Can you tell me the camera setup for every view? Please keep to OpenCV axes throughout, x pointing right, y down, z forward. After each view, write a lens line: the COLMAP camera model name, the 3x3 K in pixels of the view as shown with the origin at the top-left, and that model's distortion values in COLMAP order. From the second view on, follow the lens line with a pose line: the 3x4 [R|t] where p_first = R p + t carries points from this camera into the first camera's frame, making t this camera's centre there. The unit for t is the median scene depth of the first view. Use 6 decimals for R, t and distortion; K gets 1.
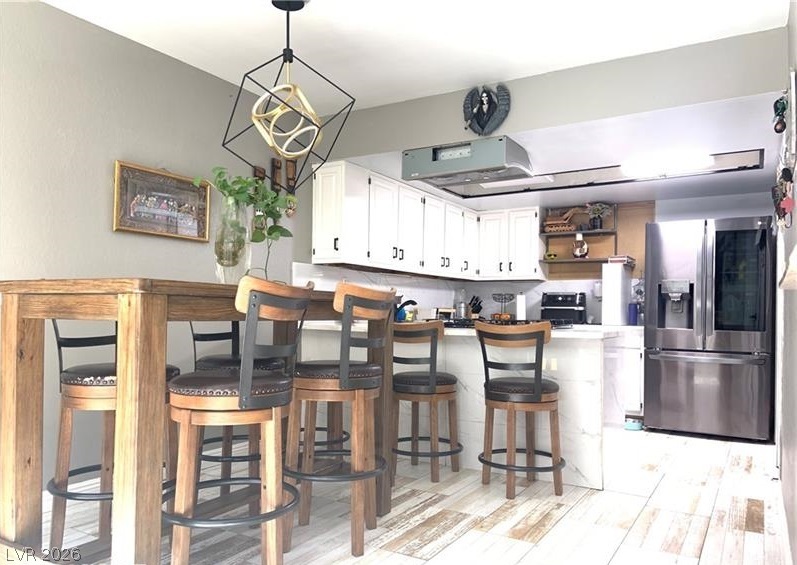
lens RADIAL K [[604.1, 0, 396.7], [0, 604.1, 302.0], [0, 0, 1]] dist [0.144046, -0.151284]
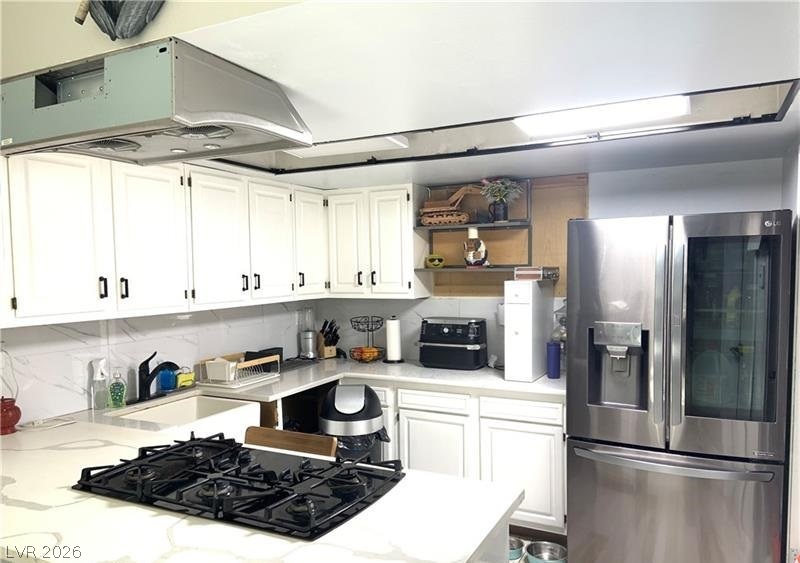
lens RADIAL K [[605.3, 0, 393.8], [0, 605.3, 305.6], [0, 0, 1]] dist [0.148126, -0.170978]
pose [[0.997631, -0.031948, 0.060931, 0.177627], [0.026840, 0.996198, 0.082882, -0.086530], [-0.063347, -0.081050, 0.994695, 0.378763]]
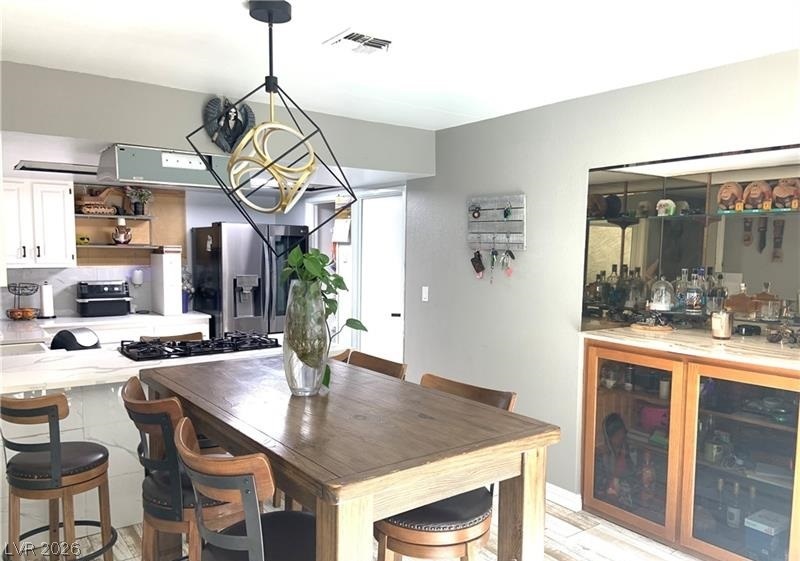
lens RADIAL K [[605.3, 0, 393.8], [0, 605.3, 304.6], [0, 0, 1]] dist [0.148126, -0.170978]
pose [[0.401706, -0.097532, 0.910560, -0.406675], [-0.021587, 0.993028, 0.115889, -0.099967], [-0.915514, -0.066210, 0.396800, 0.243903]]
